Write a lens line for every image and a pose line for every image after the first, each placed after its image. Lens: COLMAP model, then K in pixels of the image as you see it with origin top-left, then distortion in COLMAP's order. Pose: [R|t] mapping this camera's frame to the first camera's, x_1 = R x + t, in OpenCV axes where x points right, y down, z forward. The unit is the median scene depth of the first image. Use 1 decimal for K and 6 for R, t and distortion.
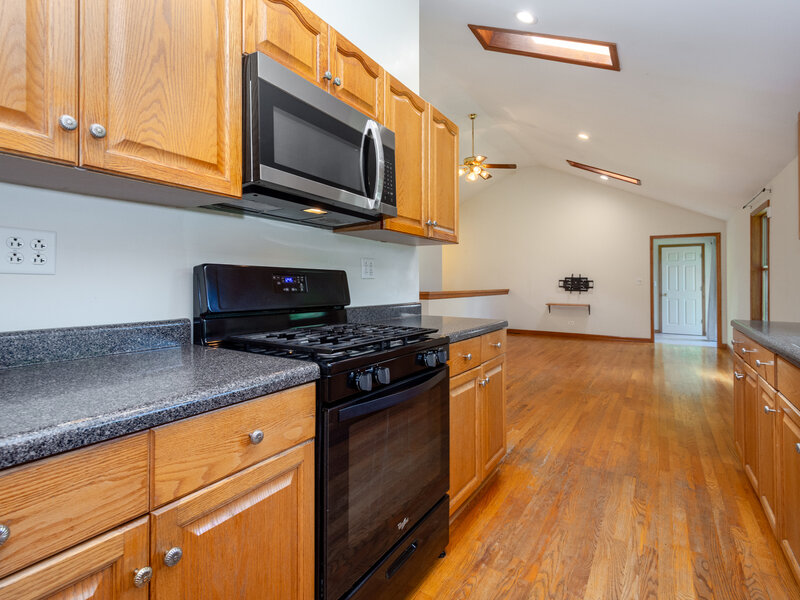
lens RADIAL K [[409.2, 0, 402.3], [0, 409.2, 282.9], [0, 0, 1]] dist [0.001578, 0.000065]
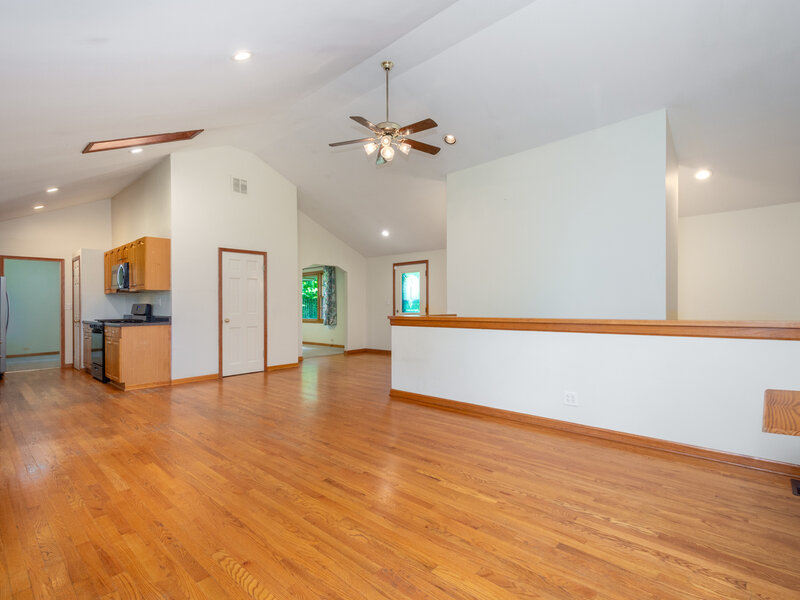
lens RADIAL K [[387.2, 0, 401.2], [0, 387.2, 309.6], [0, 0, 1]] dist [0.002317, 0.000247]
pose [[-0.166177, 0.006528, -0.986074, 0.673700], [0.008541, 0.999950, 0.005180, 0.004128], [0.986059, -0.007561, -0.166224, 0.924168]]
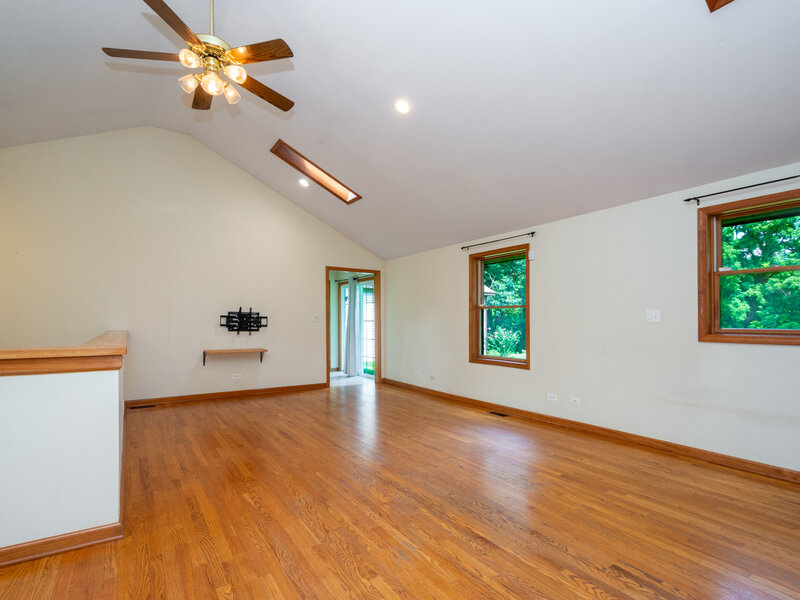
lens RADIAL K [[404.1, 0, 400.5], [0, 404.1, 322.7], [0, 0, 1]] dist [0.001362, 0.000007]
pose [[0.404271, -0.008421, 0.914600, -0.125530], [-0.001066, 0.999953, 0.009678, -0.002347], [-0.914639, -0.004887, 0.404243, 0.512360]]
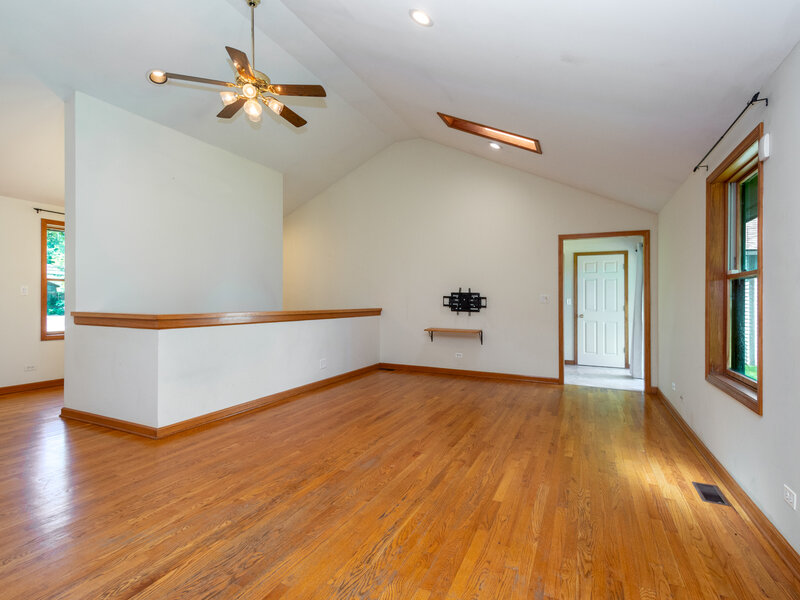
lens RADIAL K [[397.7, 0, 404.6], [0, 397.7, 300.7], [0, 0, 1]] dist [0.003595, 0.000094]
pose [[0.991343, 0.004521, 0.131216, 0.250881], [-0.004595, 0.999989, 0.000263, 0.001273], [-0.131214, -0.000864, 0.991354, 0.350814]]
